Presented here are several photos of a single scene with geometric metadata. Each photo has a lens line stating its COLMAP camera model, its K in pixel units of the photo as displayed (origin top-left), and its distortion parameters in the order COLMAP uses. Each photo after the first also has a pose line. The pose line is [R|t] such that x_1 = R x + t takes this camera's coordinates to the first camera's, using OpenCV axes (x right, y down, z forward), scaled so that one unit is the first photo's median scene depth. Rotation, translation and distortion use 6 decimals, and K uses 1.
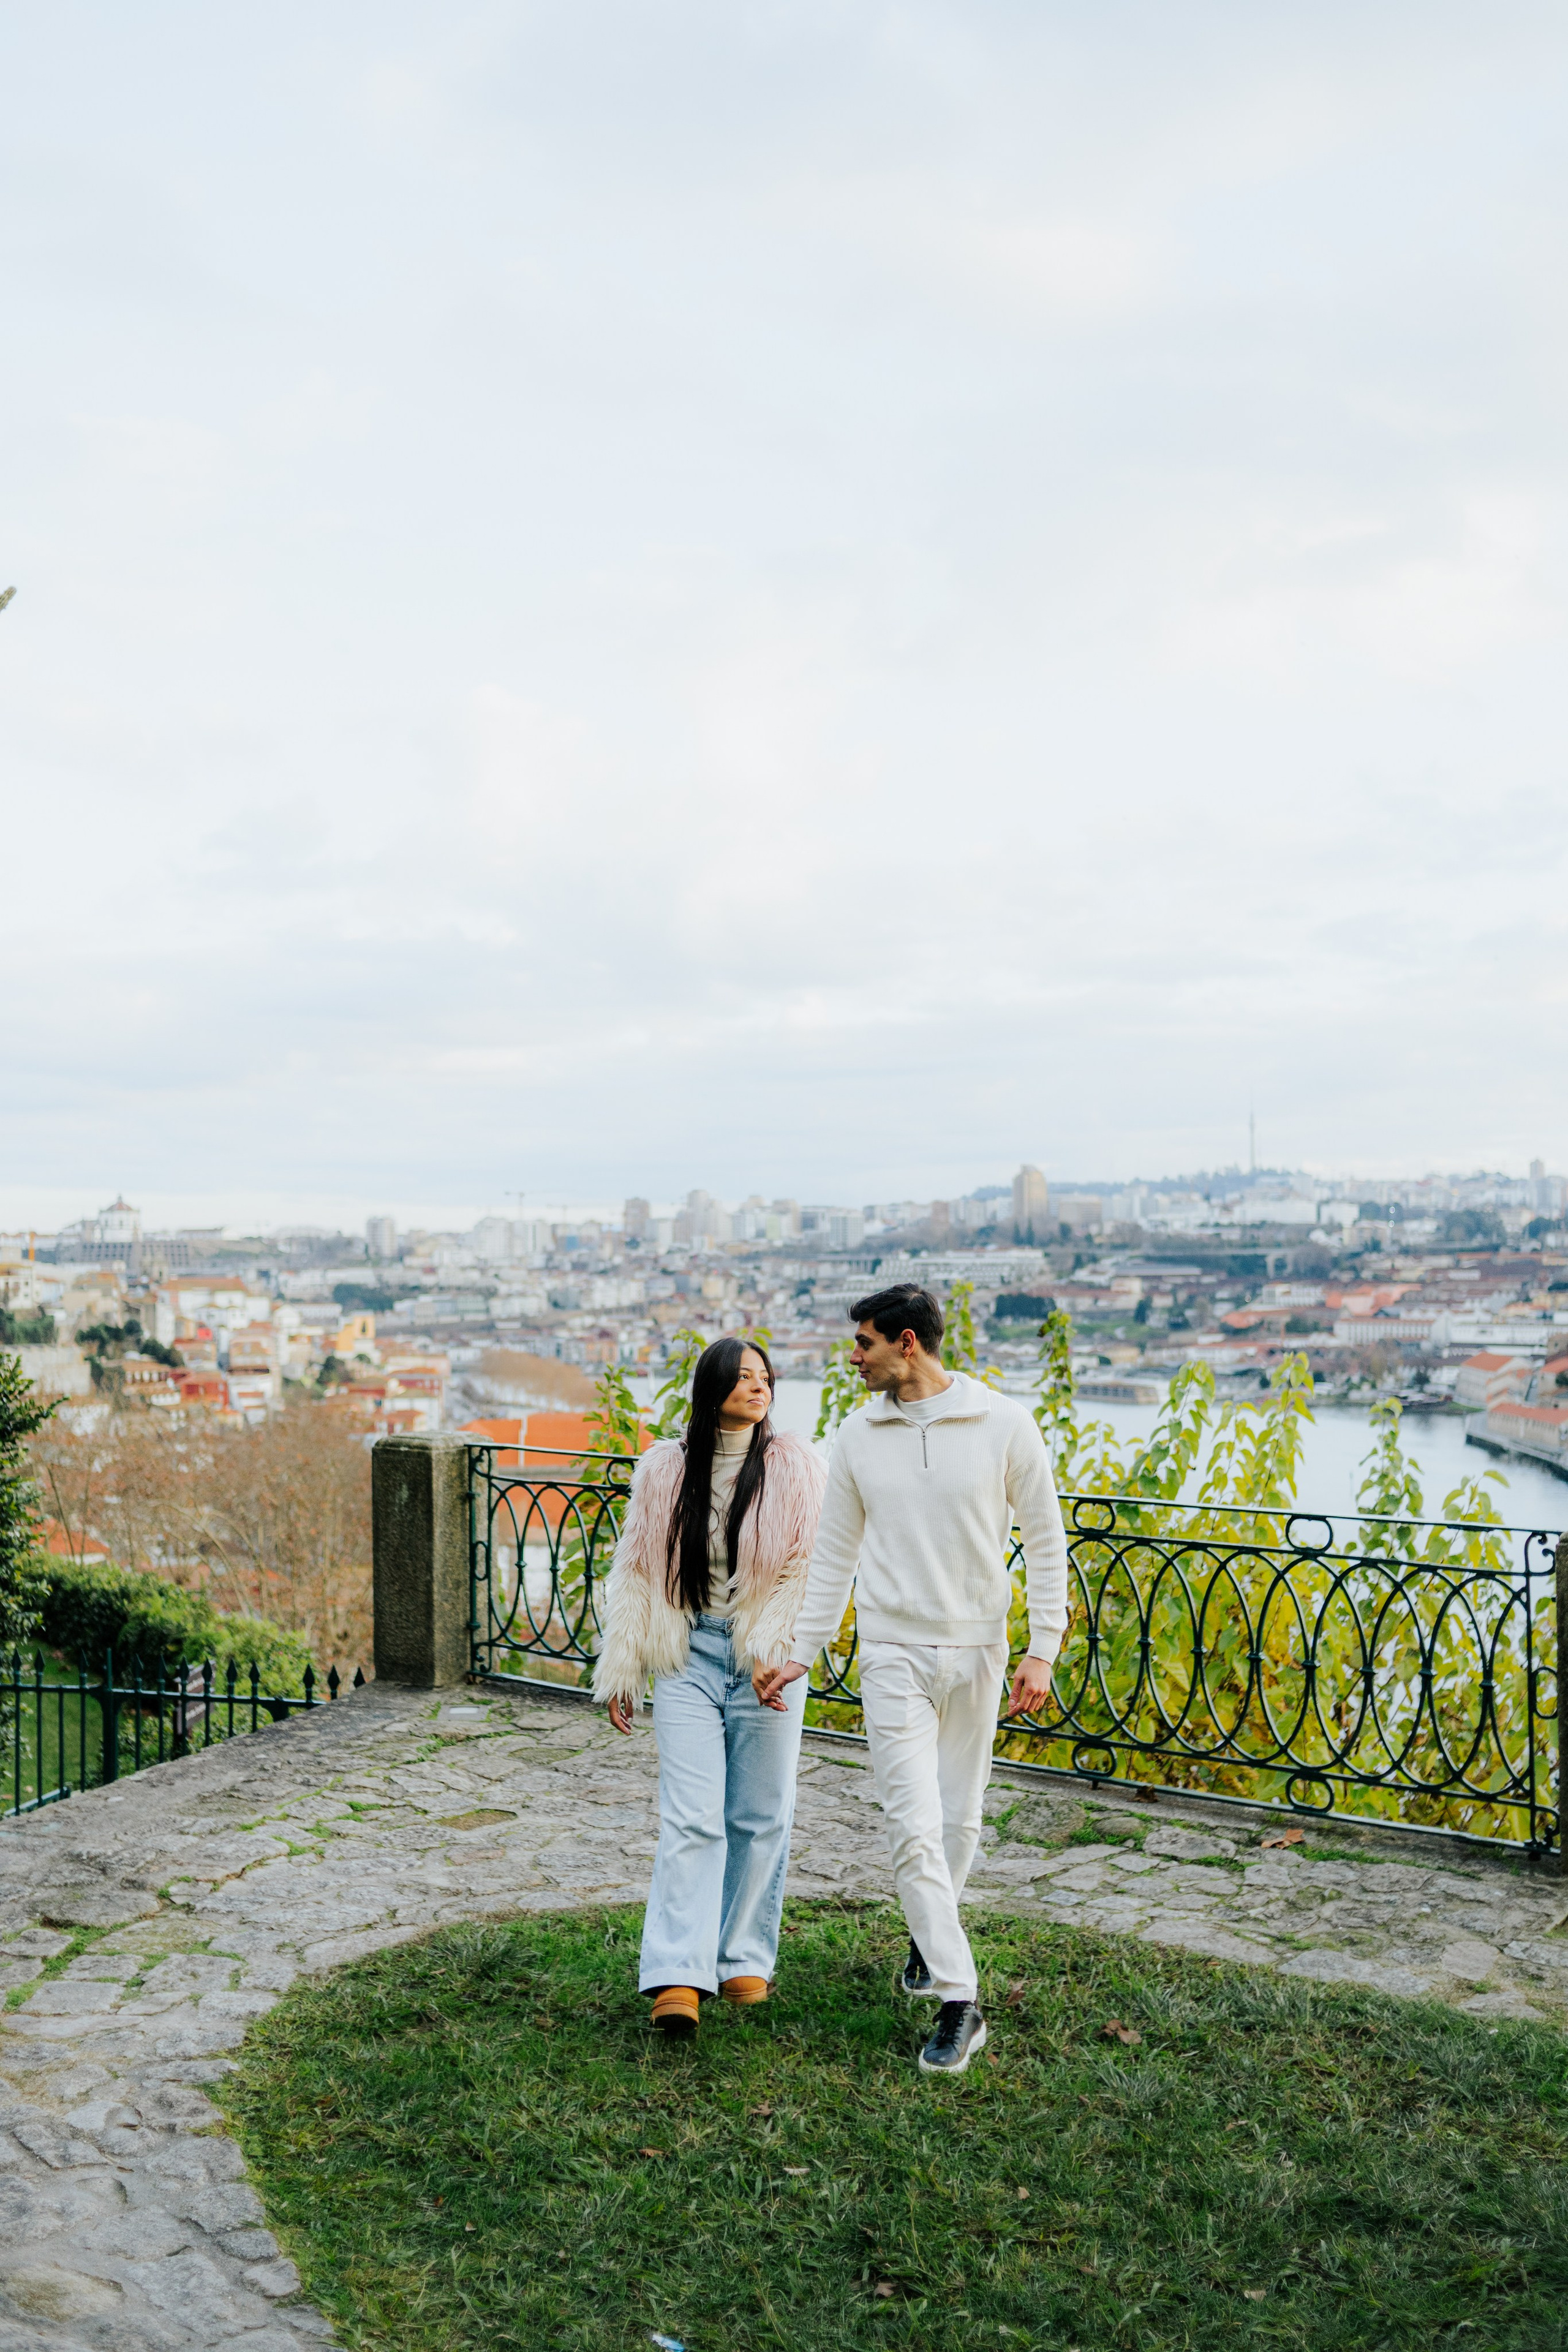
lens RADIAL K [[2278.1, 0, 794.5], [0, 2278.1, 1167.9], [0, 0, 1]] dist [-0.011082, 0.031190]
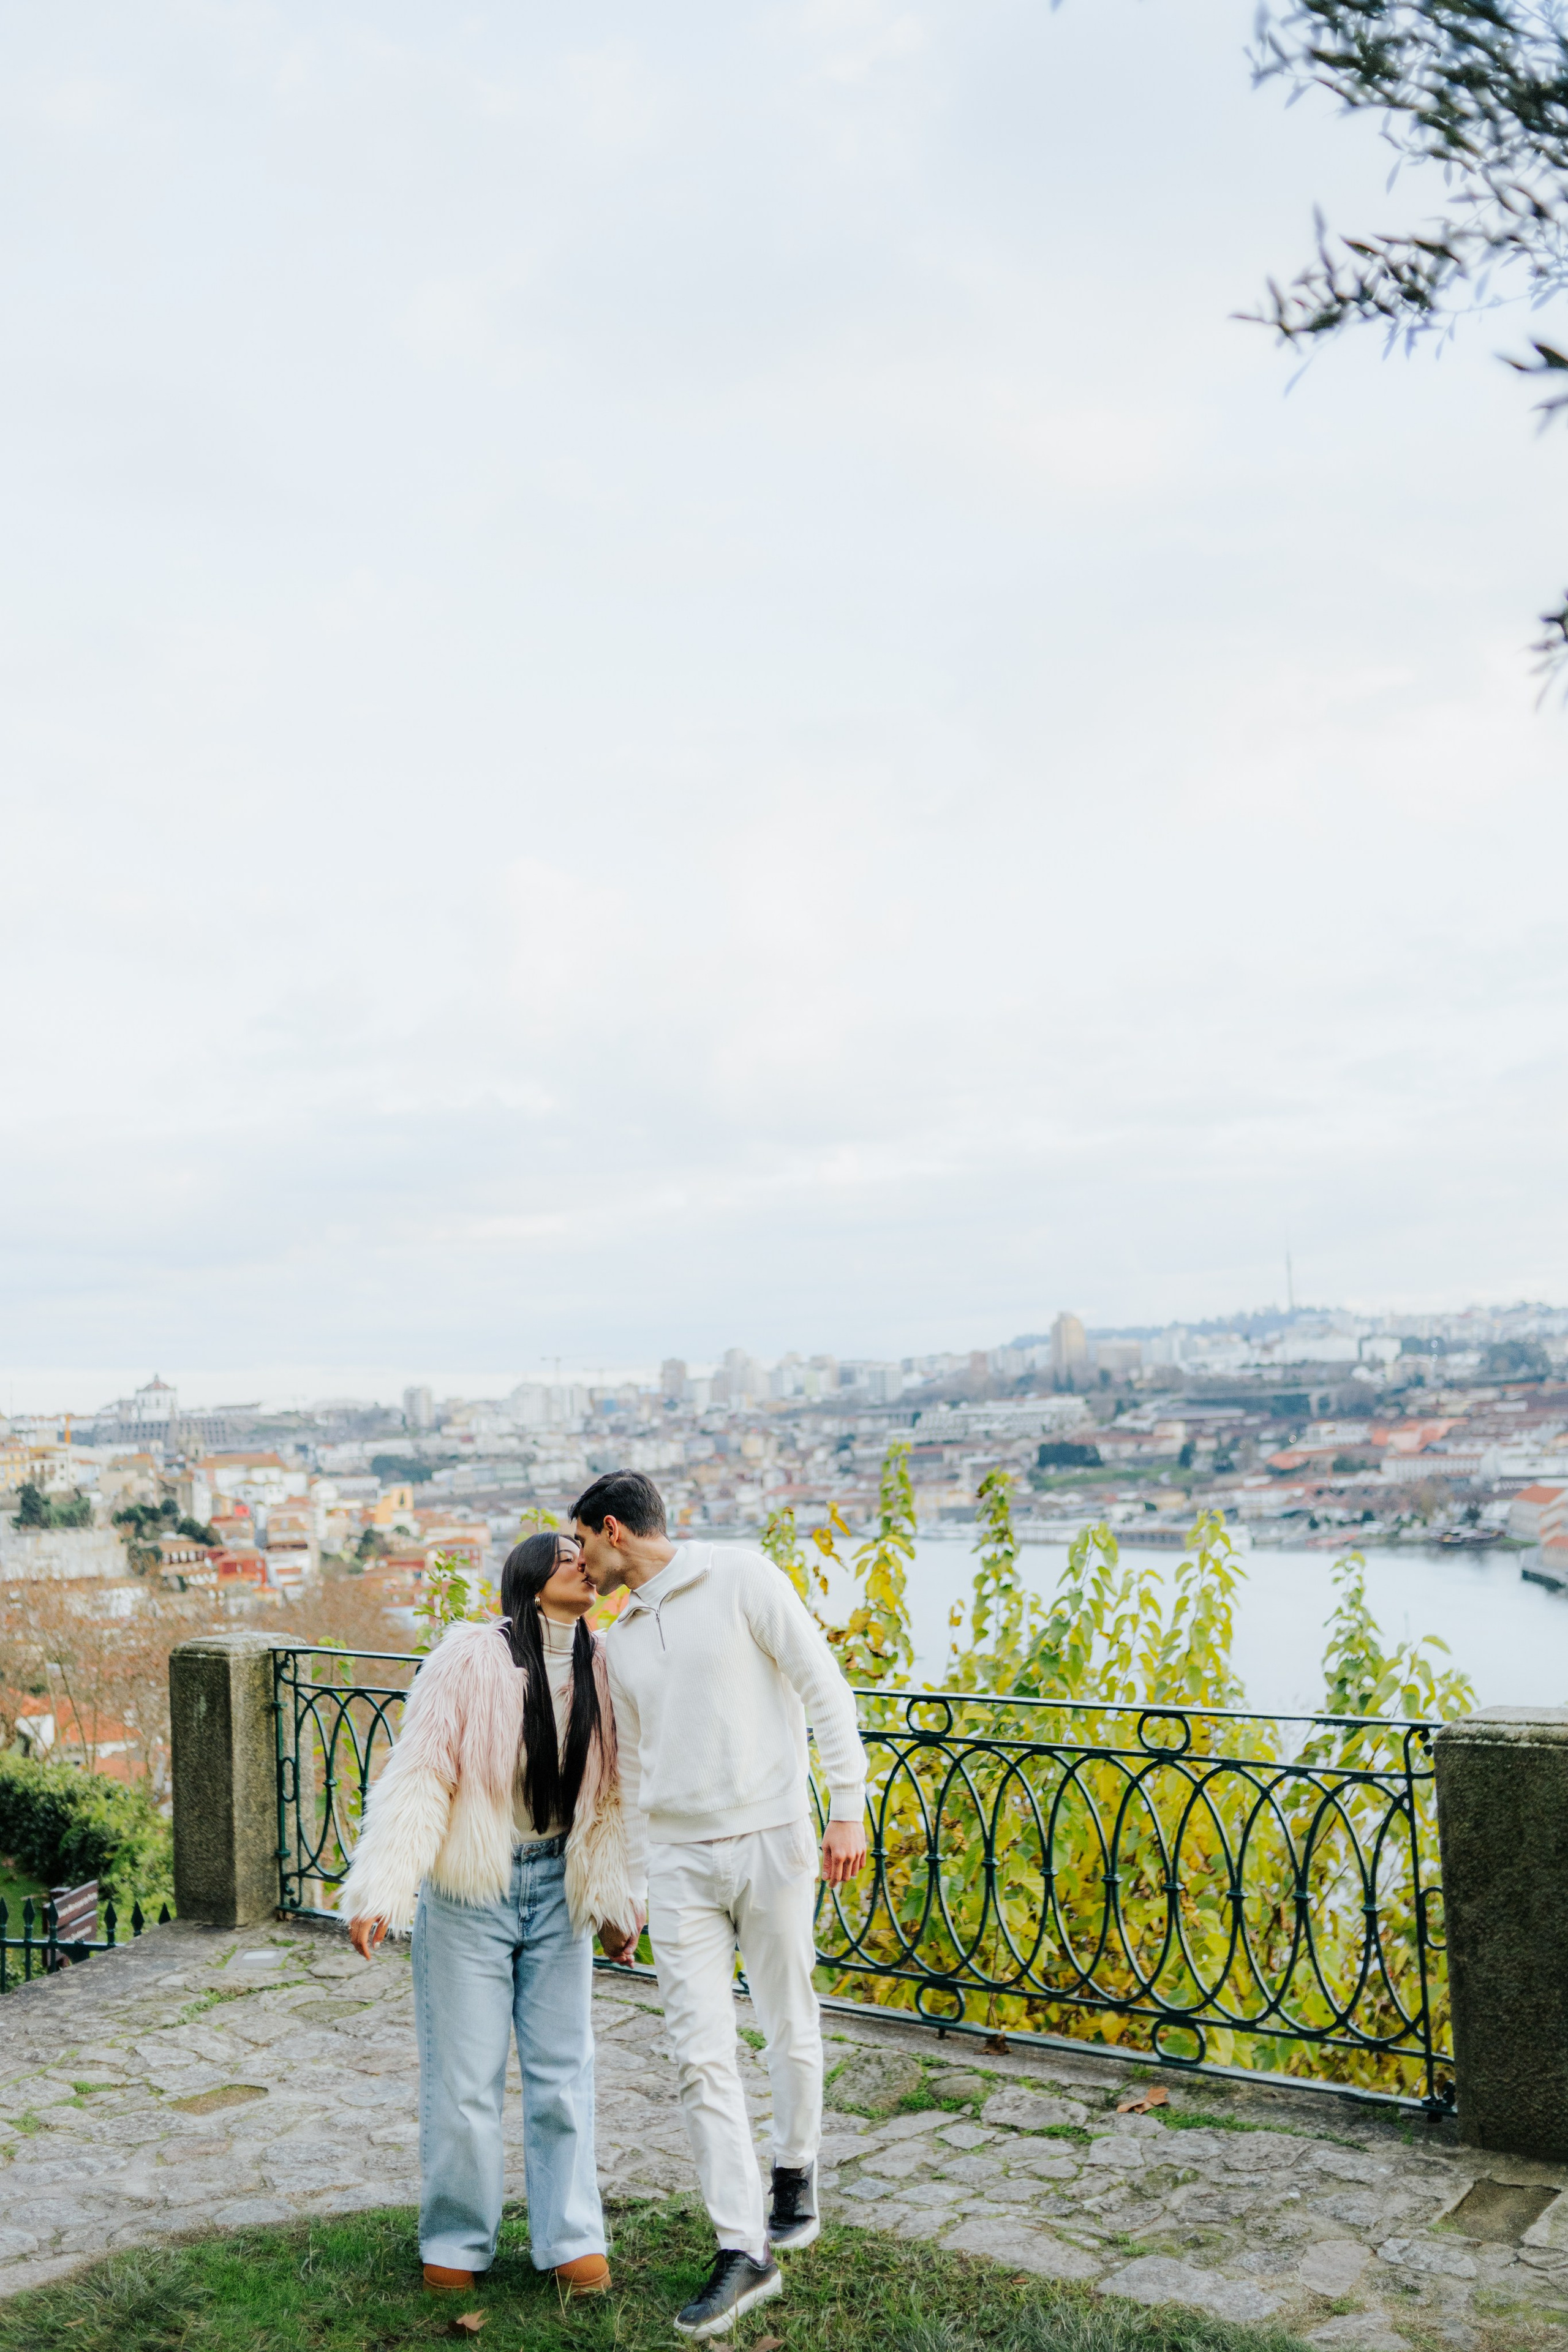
lens RADIAL K [[2278.1, 0, 794.5], [0, 2278.1, 1167.9], [0, 0, 1]] dist [-0.011082, 0.031190]
pose [[0.999247, -0.036375, -0.013466, 0.099627], [0.035371, 0.997027, -0.068454, 0.001491], [0.015916, 0.067926, 0.997563, 0.116980]]
